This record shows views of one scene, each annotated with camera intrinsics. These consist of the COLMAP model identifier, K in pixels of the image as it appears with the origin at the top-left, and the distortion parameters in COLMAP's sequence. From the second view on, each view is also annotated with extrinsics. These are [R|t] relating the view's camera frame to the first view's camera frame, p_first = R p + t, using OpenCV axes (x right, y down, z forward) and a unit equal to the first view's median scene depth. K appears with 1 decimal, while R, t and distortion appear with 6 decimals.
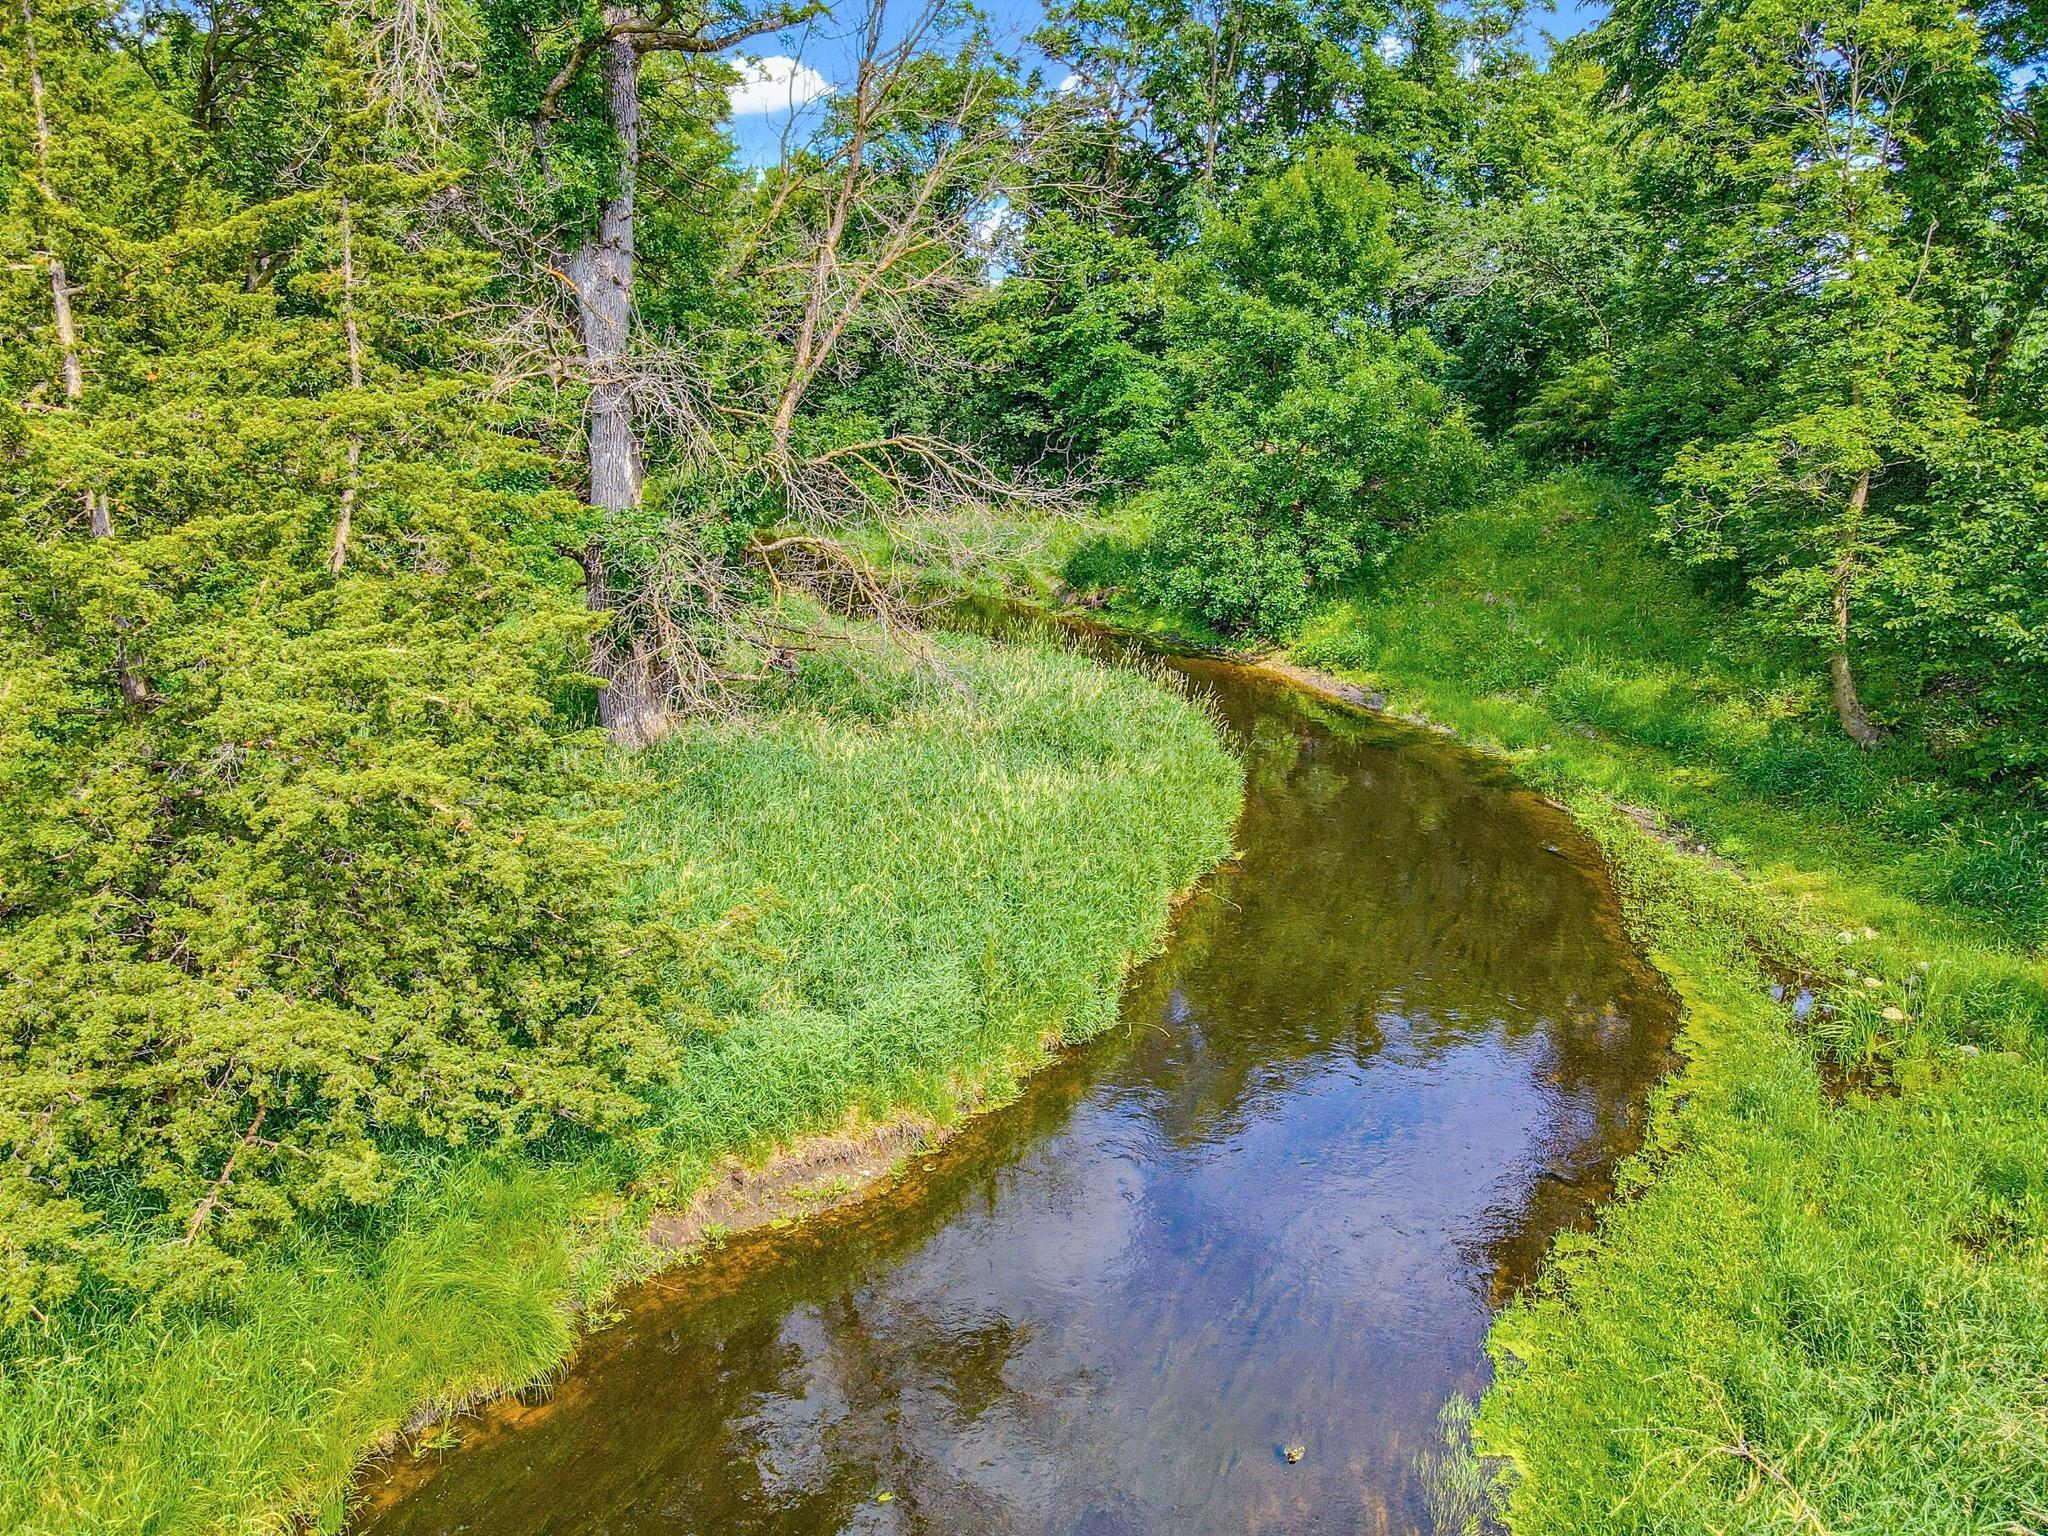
lens RADIAL K [[1521.1, 0, 1032.1], [0, 1521.1, 756.1], [0, 0, 1]] dist [0.040776, 0.010806]
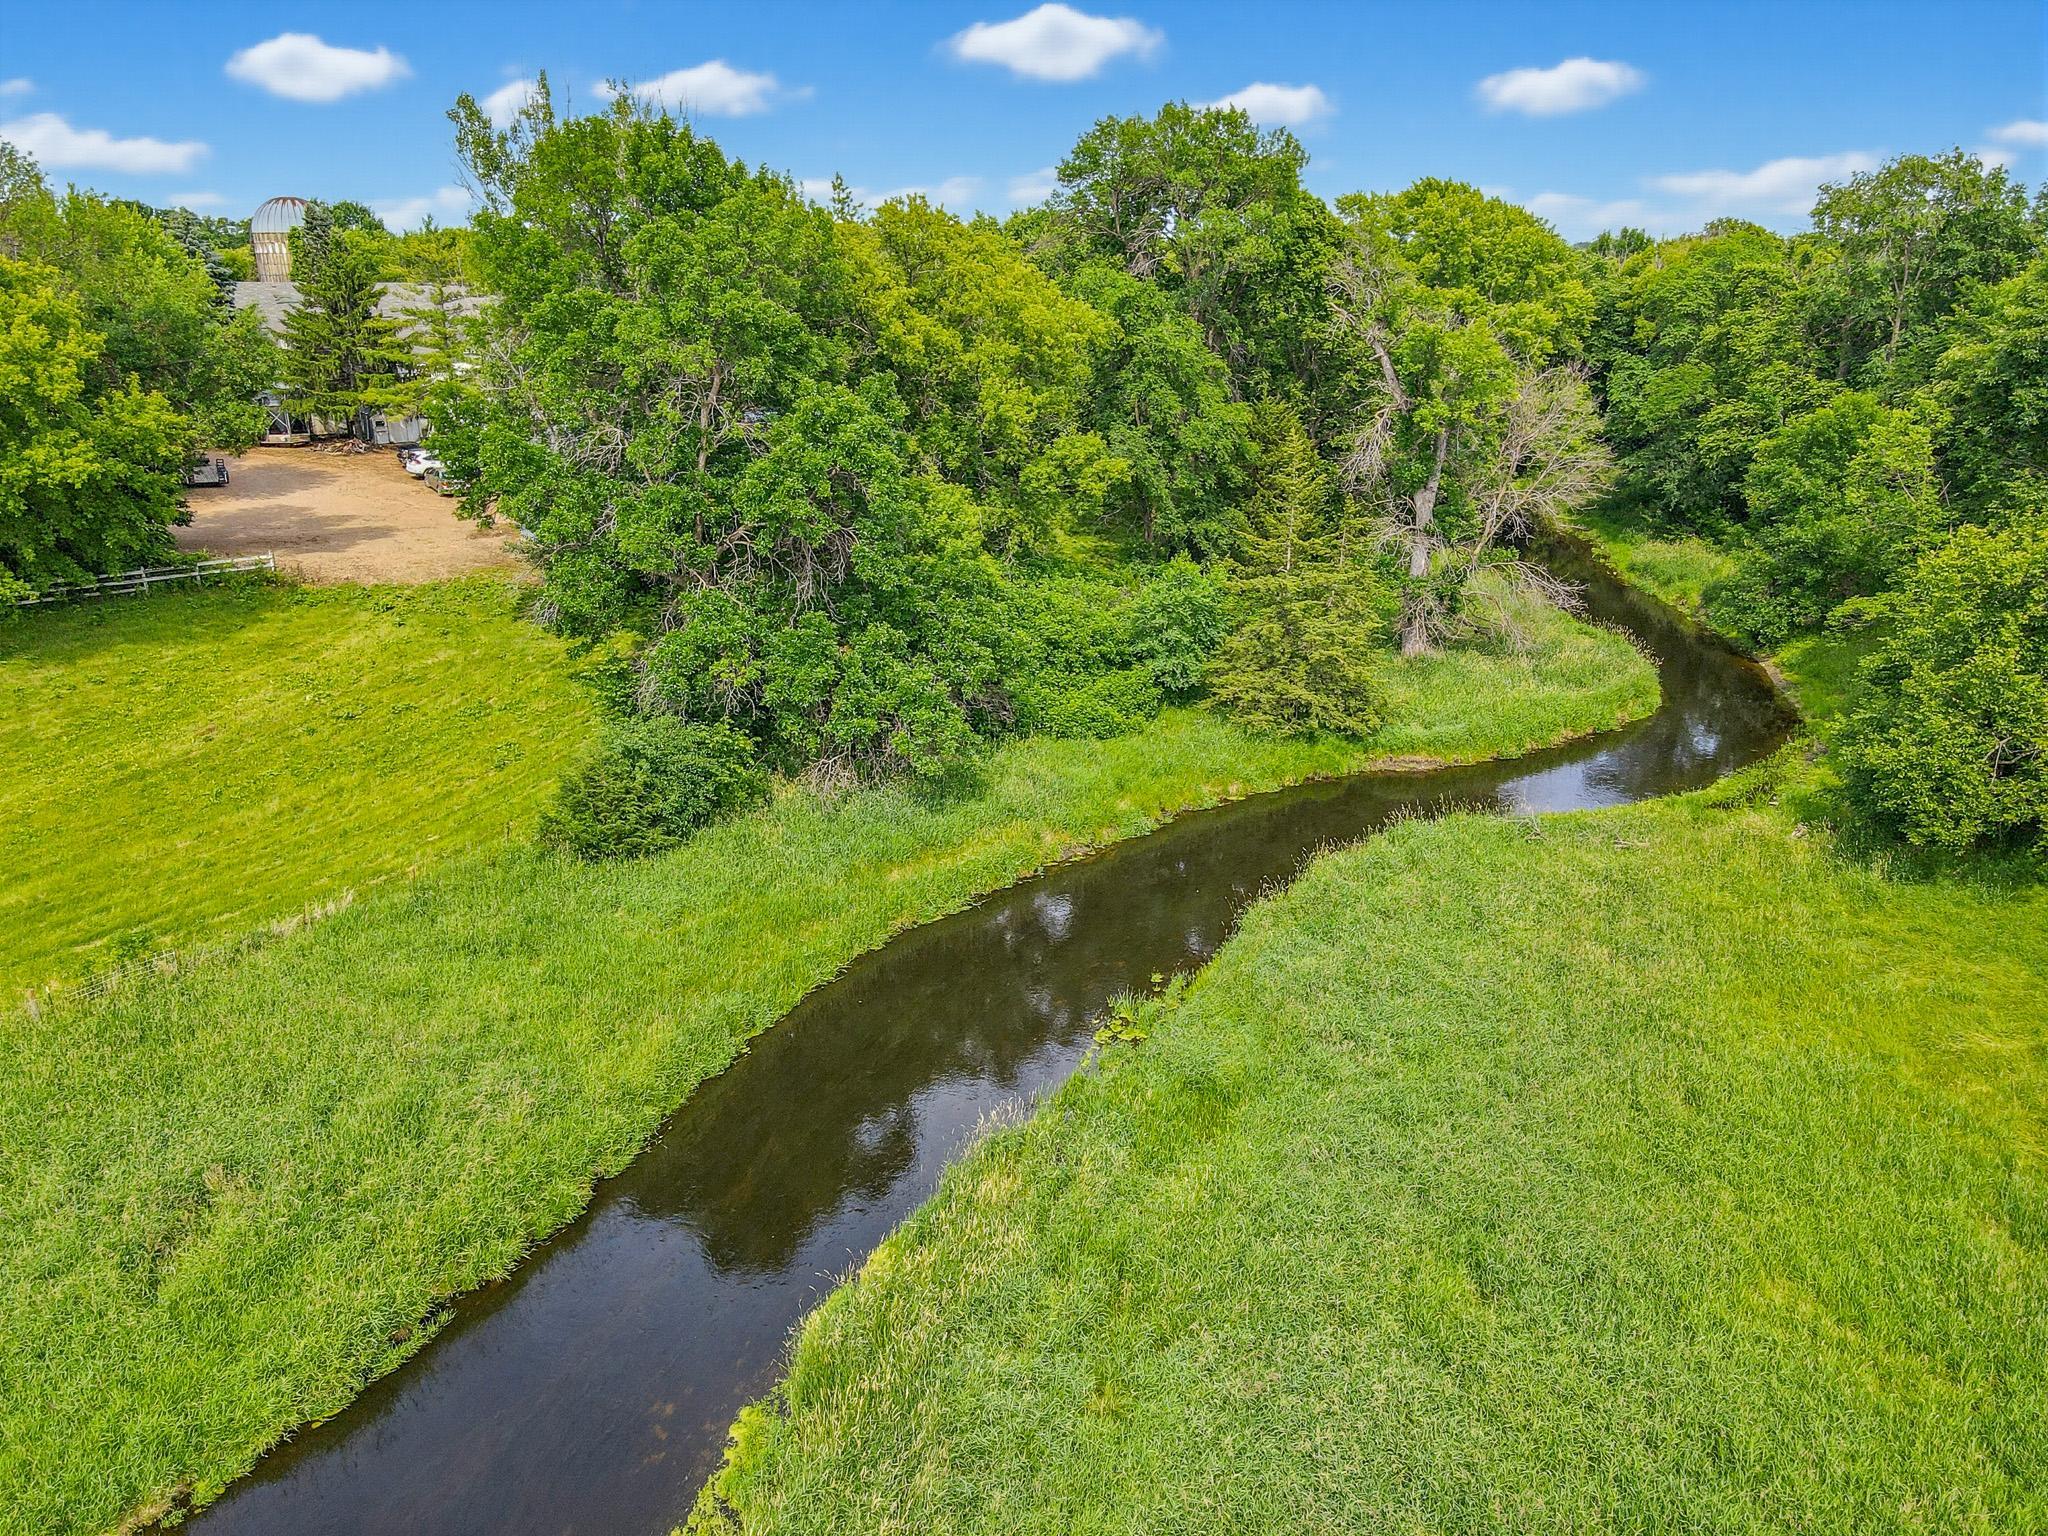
lens RADIAL K [[1521.1, 0, 1032.1], [0, 1521.1, 756.1], [0, 0, 1]] dist [0.040776, 0.010806]
pose [[0.824146, 0.194830, -0.531813, 1.367991], [-0.157714, 0.980777, 0.114900, -0.067275], [0.543976, -0.010820, 0.839031, -3.424381]]
